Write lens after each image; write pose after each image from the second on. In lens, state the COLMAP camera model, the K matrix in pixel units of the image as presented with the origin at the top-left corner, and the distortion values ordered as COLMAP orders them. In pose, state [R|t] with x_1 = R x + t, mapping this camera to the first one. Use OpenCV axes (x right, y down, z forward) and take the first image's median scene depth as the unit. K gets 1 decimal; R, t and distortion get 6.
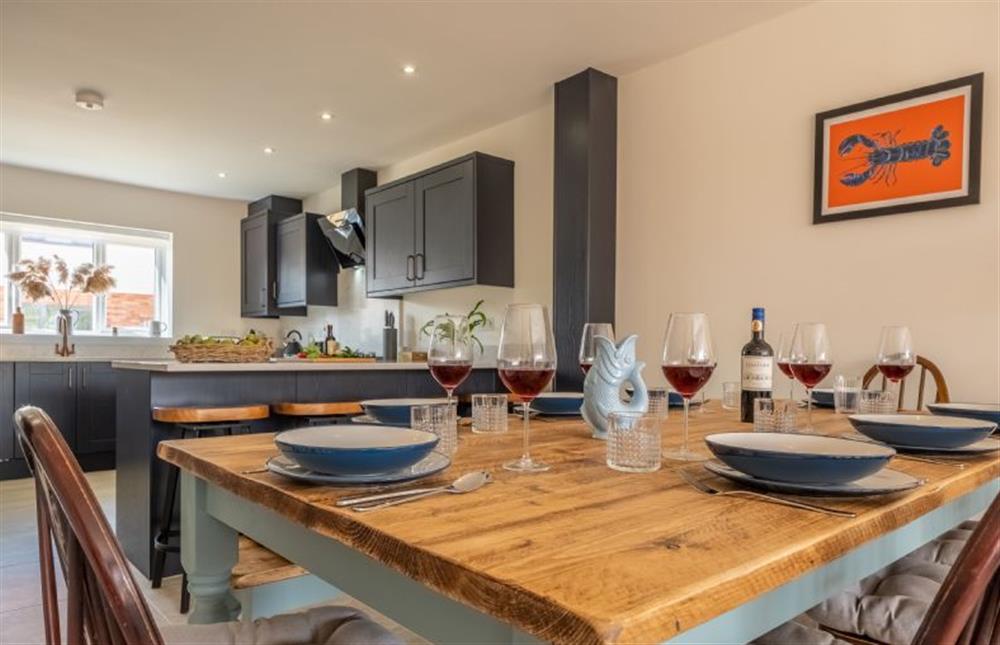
lens RADIAL K [[654.2, 0, 475.4], [0, 654.2, 364.4], [0, 0, 1]] dist [0.004251, -0.002742]
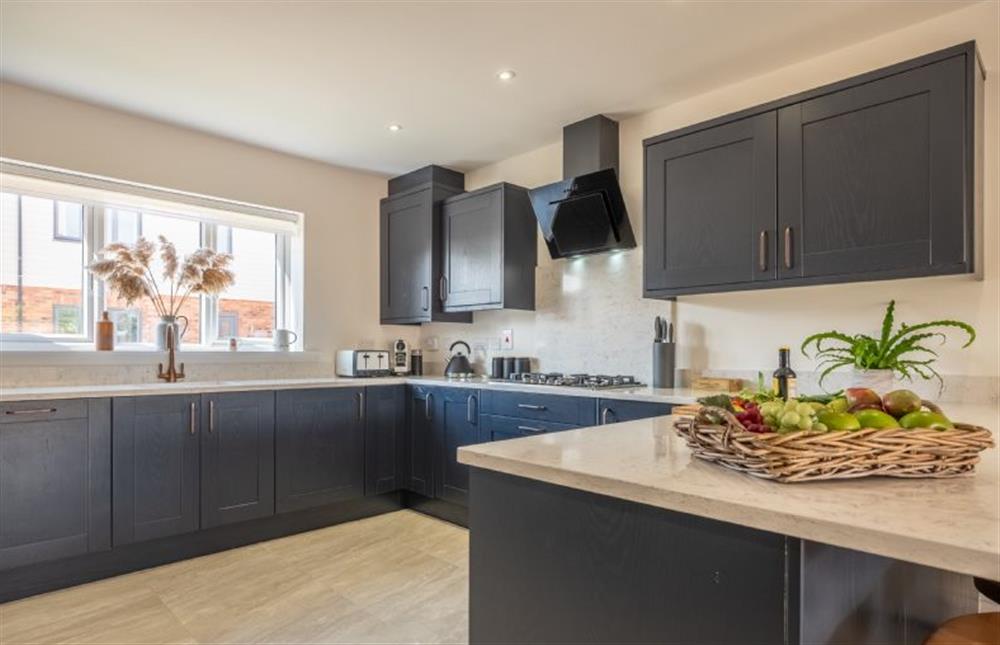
lens RADIAL K [[558.8, 0, 471.0], [0, 558.8, 355.0], [0, 0, 1]] dist [0.007506, -0.001776]
pose [[0.999085, -0.004272, 0.042546, -0.332089], [0.004556, 0.999968, -0.006584, -0.035457], [-0.042516, 0.006772, 0.999073, 0.386463]]
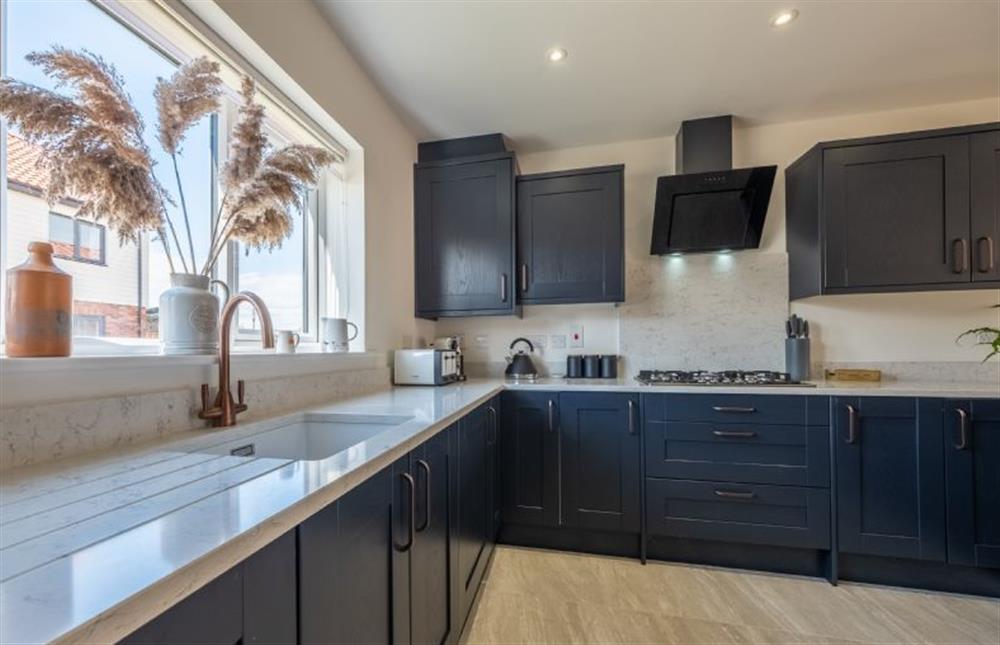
lens RADIAL K [[401.0, 0, 470.4], [0, 401.0, 346.5], [0, 0, 1]] dist [0.001326, 0.000230]
pose [[0.812094, -0.010796, 0.583426, -0.647512], [0.022010, 0.999684, -0.012137, -0.044349], [-0.583111, 0.022698, 0.812075, 0.781129]]
